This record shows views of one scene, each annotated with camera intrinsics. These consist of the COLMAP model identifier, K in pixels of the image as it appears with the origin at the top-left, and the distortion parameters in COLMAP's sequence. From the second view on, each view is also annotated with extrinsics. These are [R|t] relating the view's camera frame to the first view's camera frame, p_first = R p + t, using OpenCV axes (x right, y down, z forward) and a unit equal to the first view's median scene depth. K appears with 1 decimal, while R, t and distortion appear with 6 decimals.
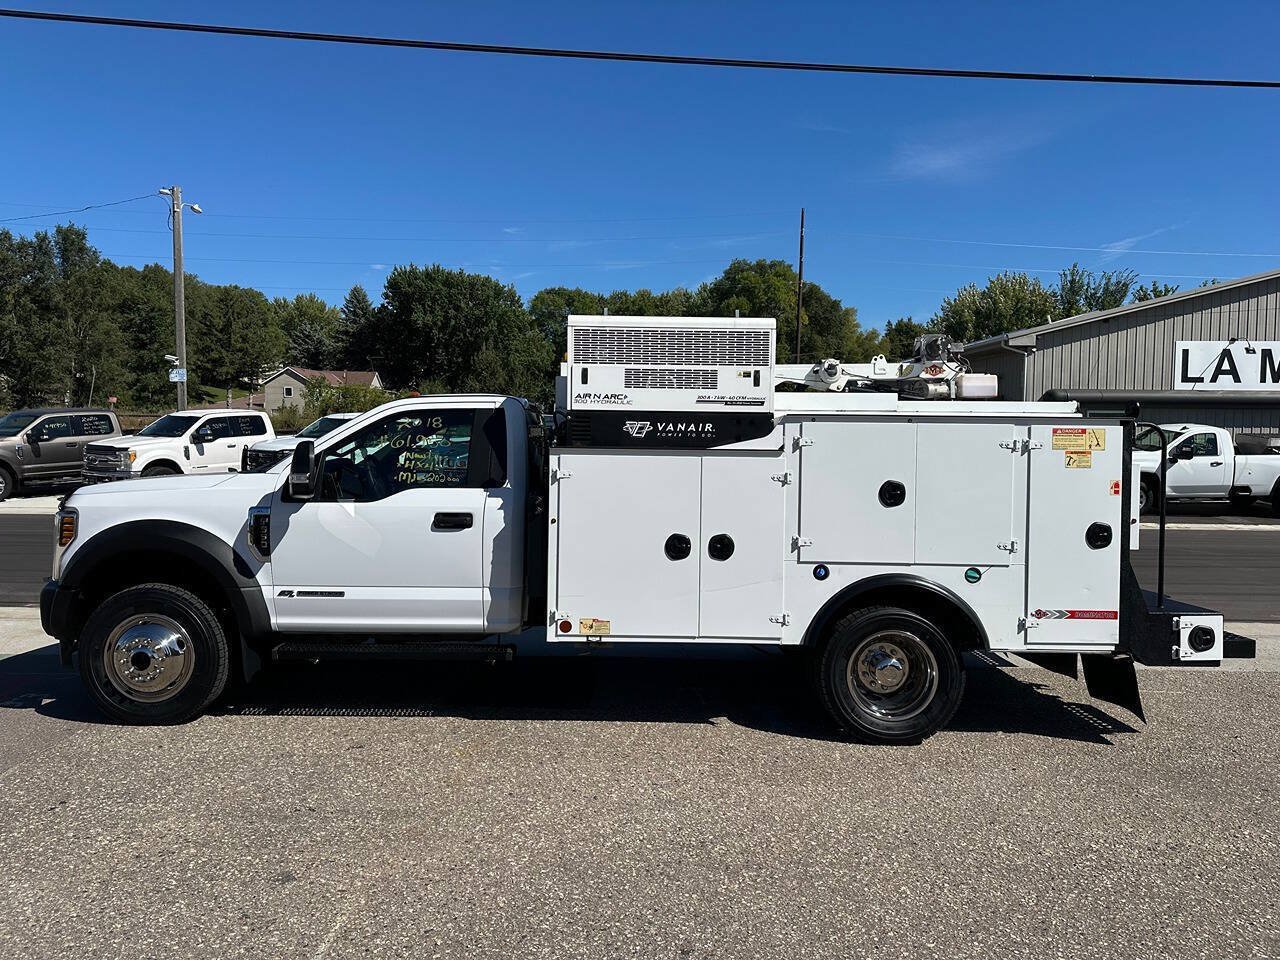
lens RADIAL K [[900.2, 0, 644.6], [0, 900.2, 482.1], [0, 0, 1]] dist [0.074086, -0.085040]
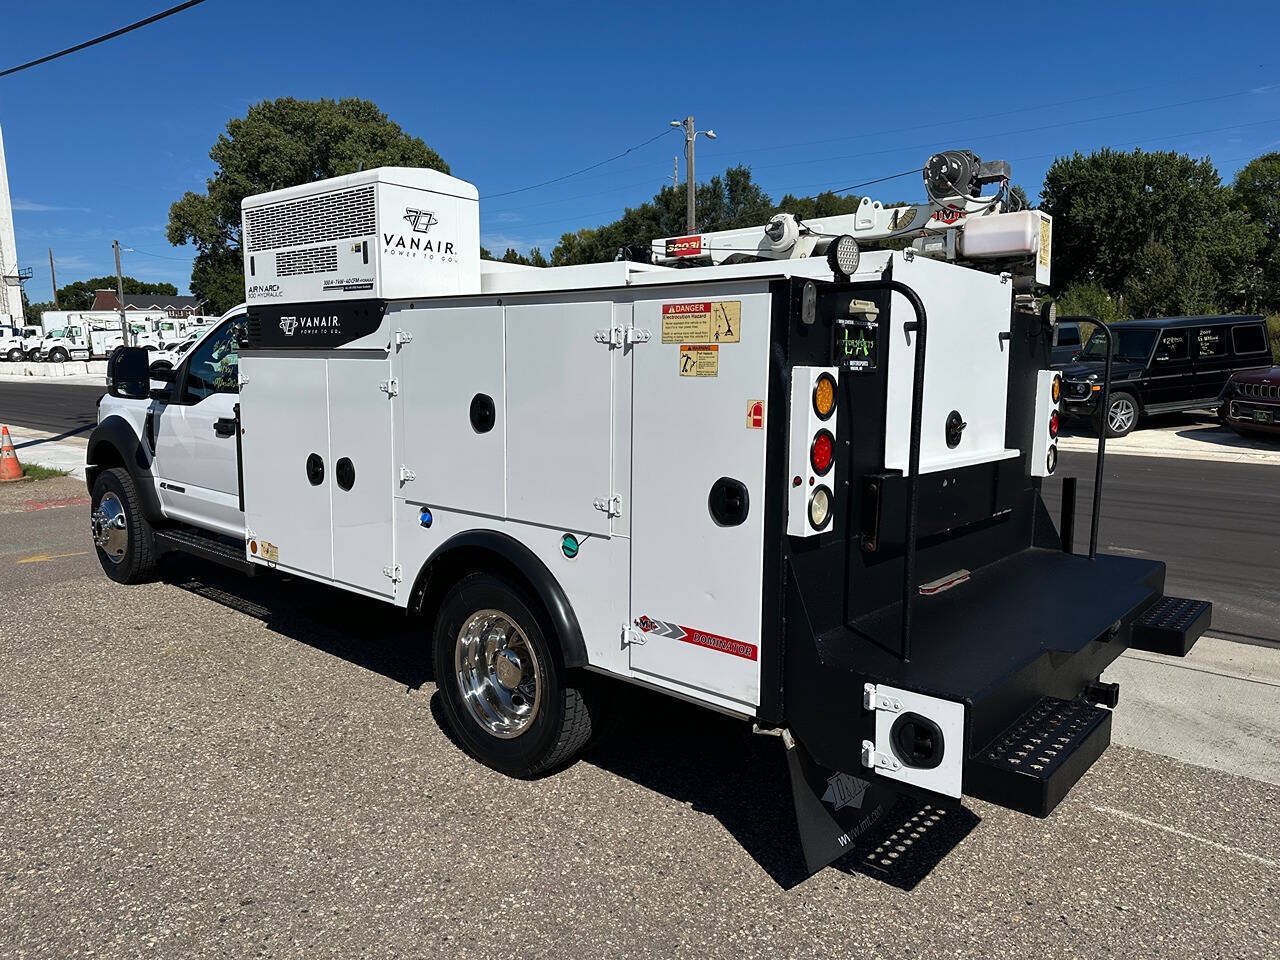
lens RADIAL K [[900.2, 0, 645.7], [0, 900.2, 486.9], [0, 0, 1]] dist [0.074086, -0.085040]
pose [[0.751298, 0.085275, -0.654430, 0.807598], [-0.020346, 0.994138, 0.106184, -0.006104], [0.659649, -0.066461, 0.748629, 0.570109]]
